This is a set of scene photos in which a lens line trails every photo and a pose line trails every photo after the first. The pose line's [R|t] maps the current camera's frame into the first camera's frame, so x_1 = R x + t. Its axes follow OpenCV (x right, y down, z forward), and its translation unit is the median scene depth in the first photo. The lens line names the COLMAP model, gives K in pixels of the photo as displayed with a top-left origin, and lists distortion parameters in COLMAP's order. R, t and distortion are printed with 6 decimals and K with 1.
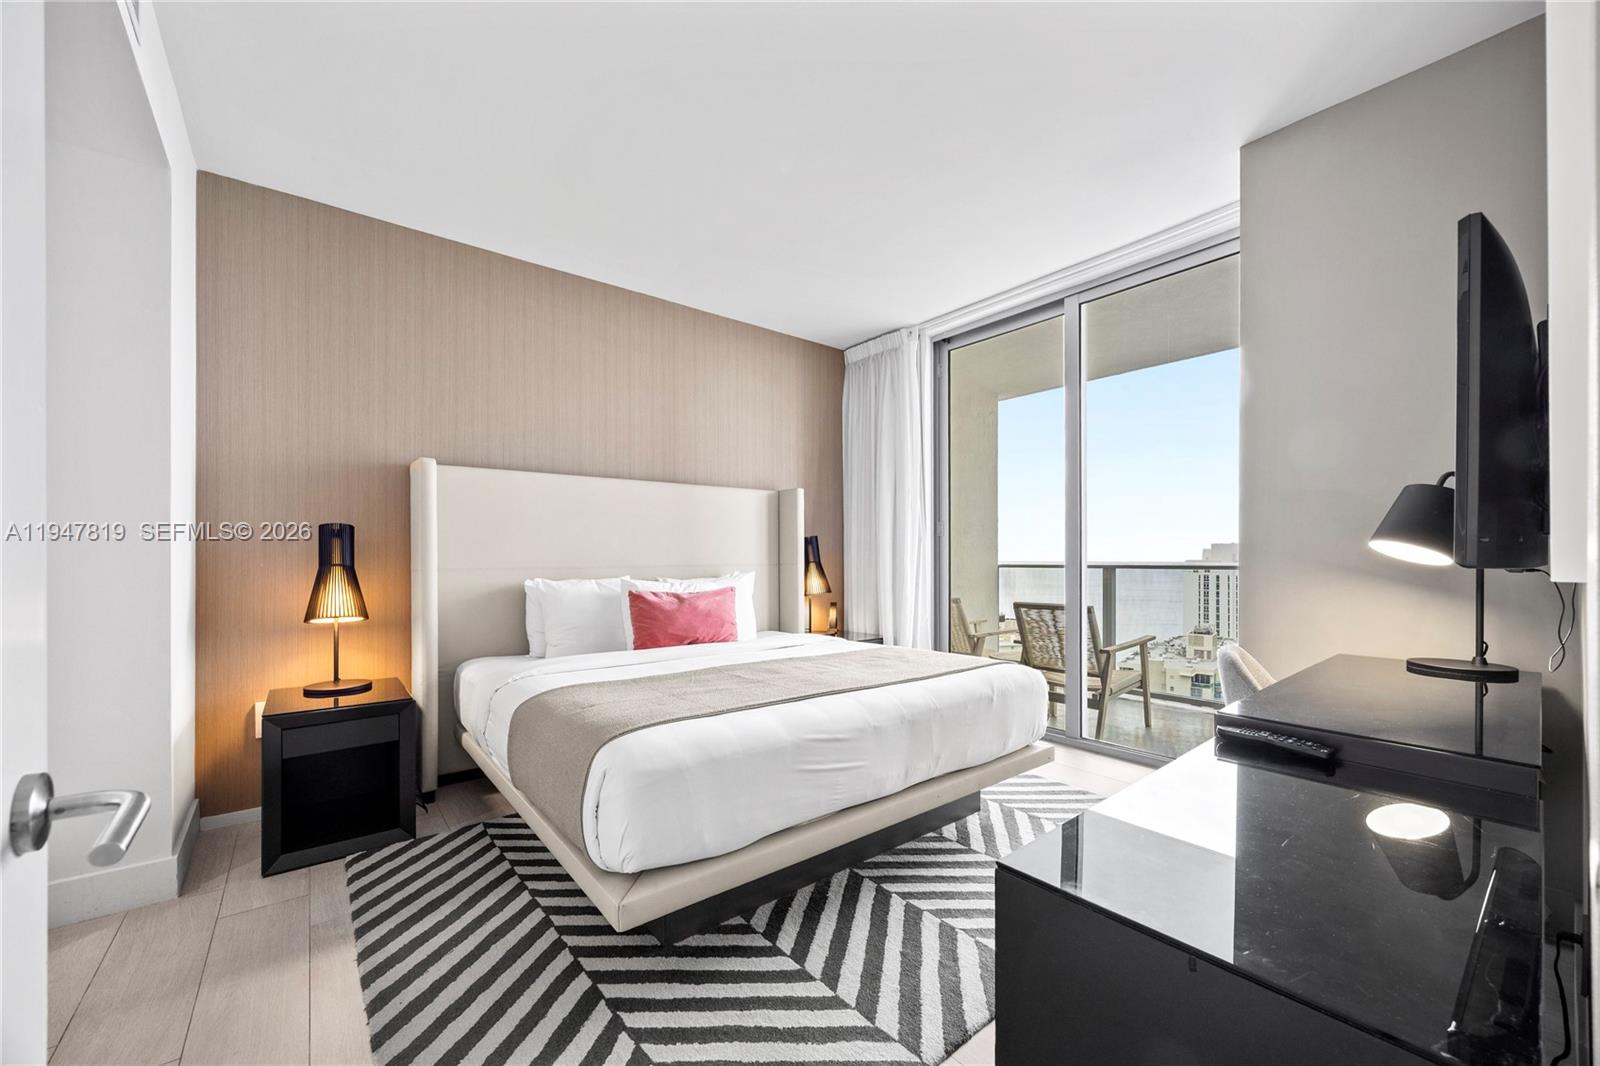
lens RADIAL K [[621.6, 0, 799.4], [0, 621.6, 562.7], [0, 0, 1]] dist [0.001490, 0.000186]
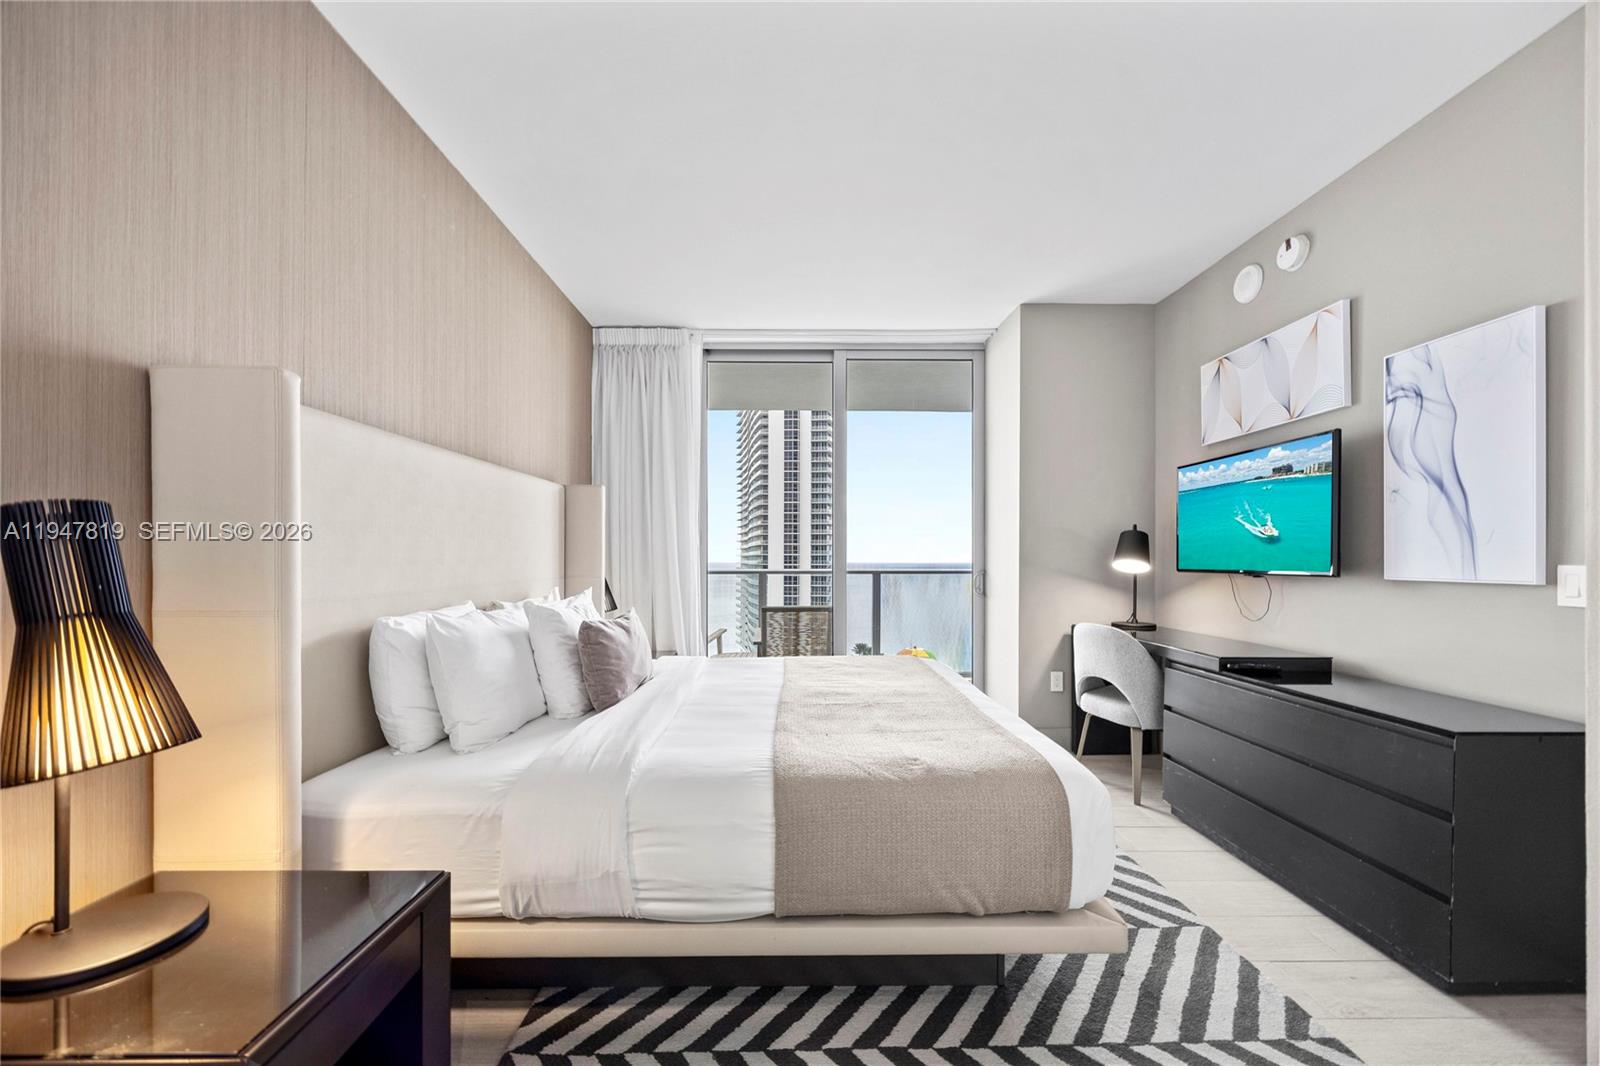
lens RADIAL K [[630.9, 0, 796.6], [0, 630.9, 554.5], [0, 0, 1]] dist [-0.001311, -0.000144]
pose [[0.613342, 0.006718, 0.789789, -0.690677], [0.003970, 0.999925, -0.011588, -0.021331], [-0.789807, 0.010243, 0.613269, 0.378036]]
